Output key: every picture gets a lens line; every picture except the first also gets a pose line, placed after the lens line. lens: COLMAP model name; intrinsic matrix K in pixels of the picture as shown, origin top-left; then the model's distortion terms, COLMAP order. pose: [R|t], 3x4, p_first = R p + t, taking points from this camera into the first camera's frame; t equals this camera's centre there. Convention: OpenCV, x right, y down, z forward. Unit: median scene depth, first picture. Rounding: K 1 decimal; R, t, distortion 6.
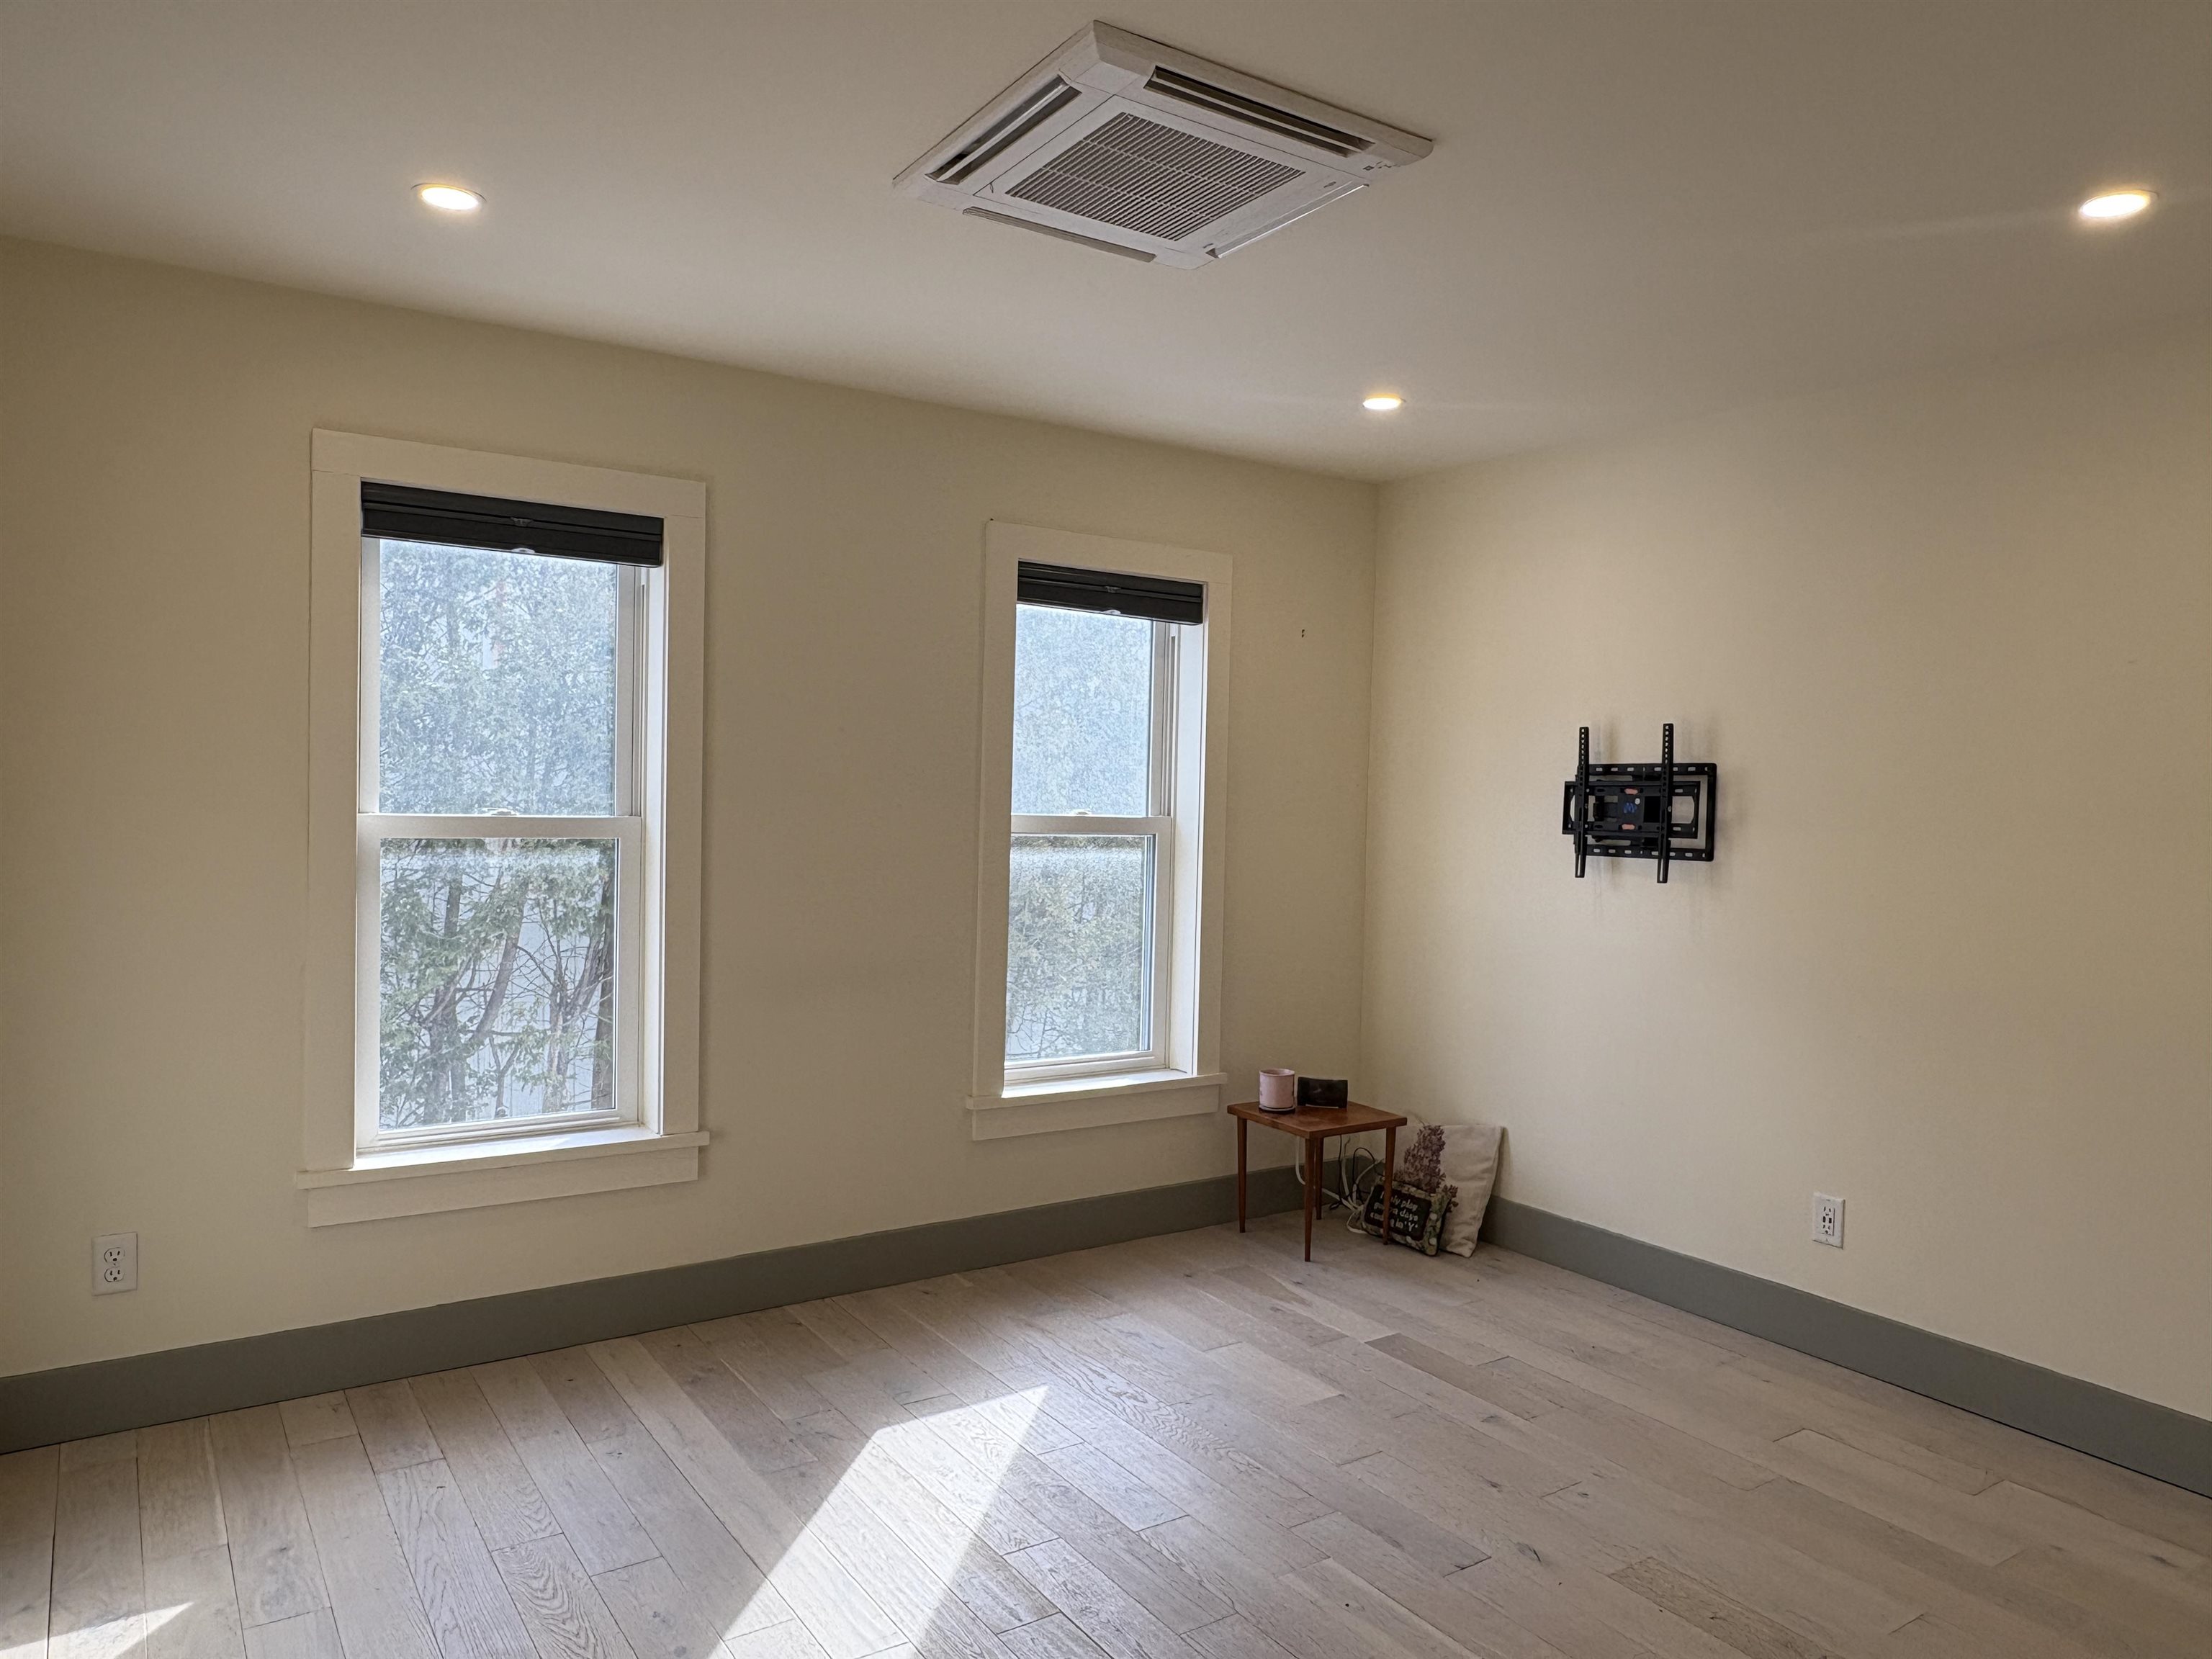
lens RADIAL K [[1538.1, 0, 1106.0], [0, 1538.1, 829.5], [0, 0, 1]] dist [-0.003887, 0.002776]
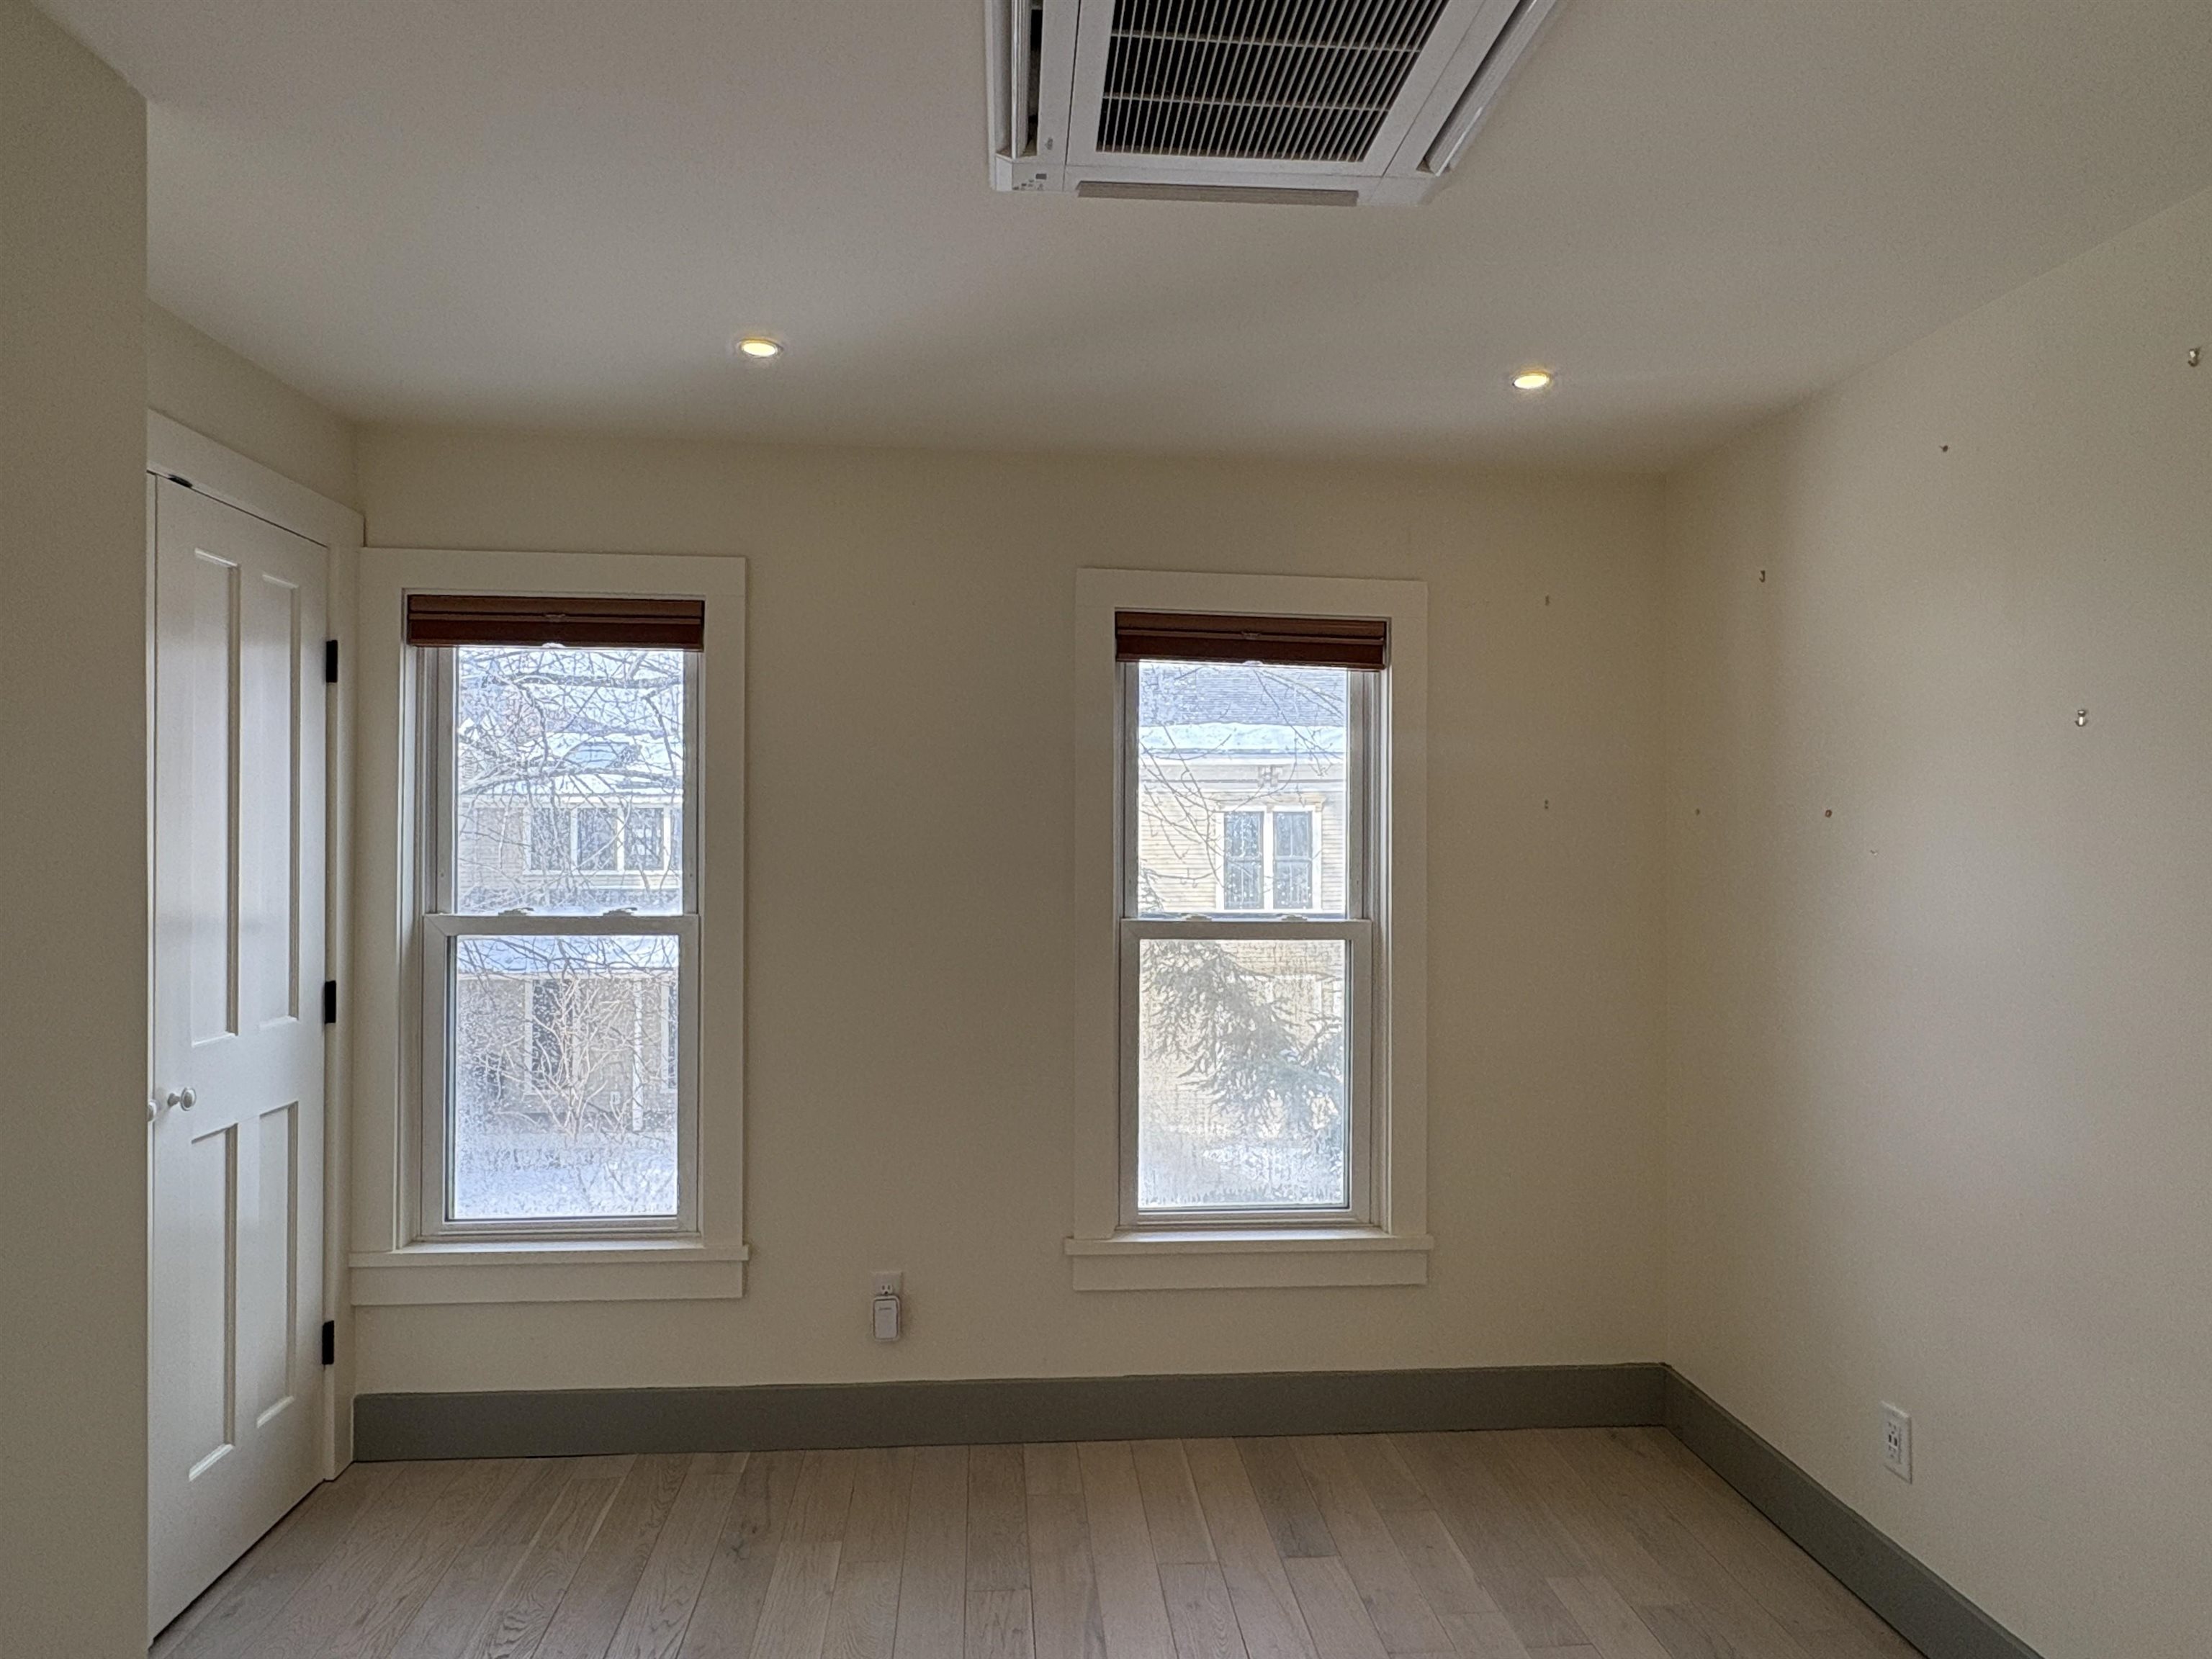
lens RADIAL K [[1534.8, 0, 1106.0], [0, 1534.8, 829.5], [0, 0, 1]] dist [-0.004057, -0.001379]
pose [[0.873419, -0.024050, -0.486376, 0.335581], [-0.007048, 0.998051, -0.062007, 0.000148], [0.486919, 0.057586, 0.871547, 0.240122]]
